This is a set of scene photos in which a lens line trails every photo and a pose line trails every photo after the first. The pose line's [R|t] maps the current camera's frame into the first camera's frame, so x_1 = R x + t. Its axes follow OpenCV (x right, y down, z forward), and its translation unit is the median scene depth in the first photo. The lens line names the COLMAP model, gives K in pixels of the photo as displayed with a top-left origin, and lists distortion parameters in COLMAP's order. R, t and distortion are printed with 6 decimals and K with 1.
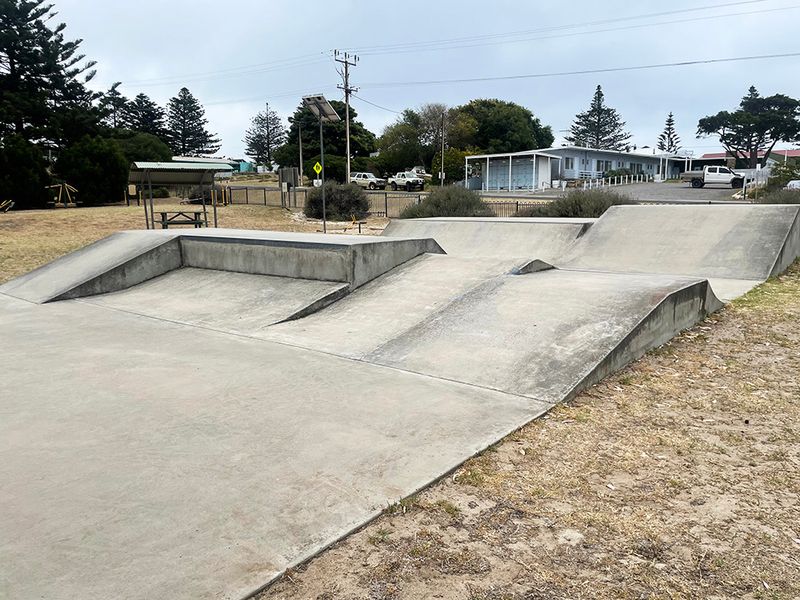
lens RADIAL K [[601.7, 0, 400.0], [0, 601.7, 300.0], [0, 0, 1]] dist [0.069788, -0.093065]
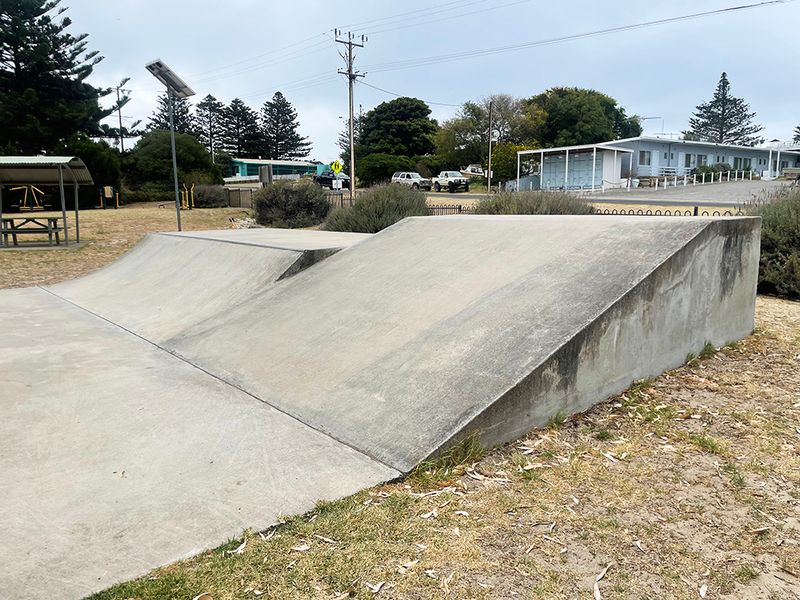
lens RADIAL K [[601.7, 0, 400.0], [0, 601.7, 300.0], [0, 0, 1]] dist [0.069788, -0.093065]
pose [[0.981927, 0.029478, -0.186953, 0.095922], [-0.030110, 0.999546, -0.000543, -0.017422], [0.186852, 0.006162, 0.982369, 0.103428]]
